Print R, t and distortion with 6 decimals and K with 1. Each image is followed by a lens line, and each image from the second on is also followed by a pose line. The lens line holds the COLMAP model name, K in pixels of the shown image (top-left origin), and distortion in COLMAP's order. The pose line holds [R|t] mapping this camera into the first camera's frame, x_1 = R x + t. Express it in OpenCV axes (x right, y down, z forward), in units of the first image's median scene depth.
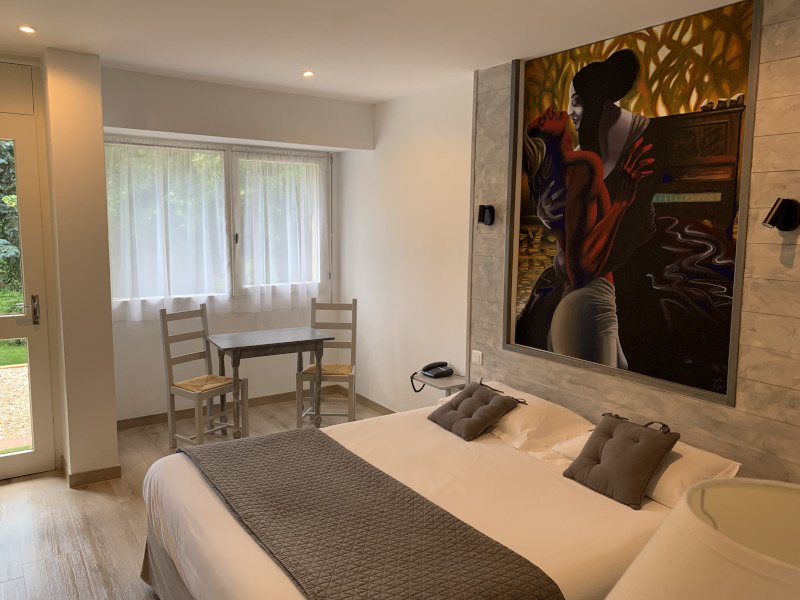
lens RADIAL K [[604.8, 0, 400.4], [0, 604.8, 300.8], [0, 0, 1]] dist [0.000621, 0.002522]
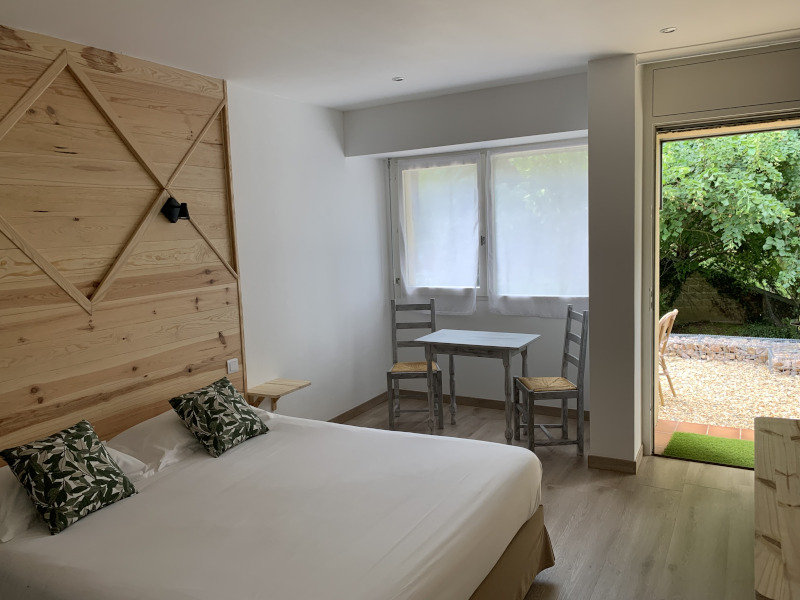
lens RADIAL K [[604.8, 0, 400.7], [0, 604.8, 300.1], [0, 0, 1]] dist [0.000621, 0.002522]
pose [[0.437360, 0.076409, -0.896035, 0.682054], [-0.071871, 0.996167, 0.049867, -0.047058], [0.896410, 0.042589, 0.441175, 0.478025]]
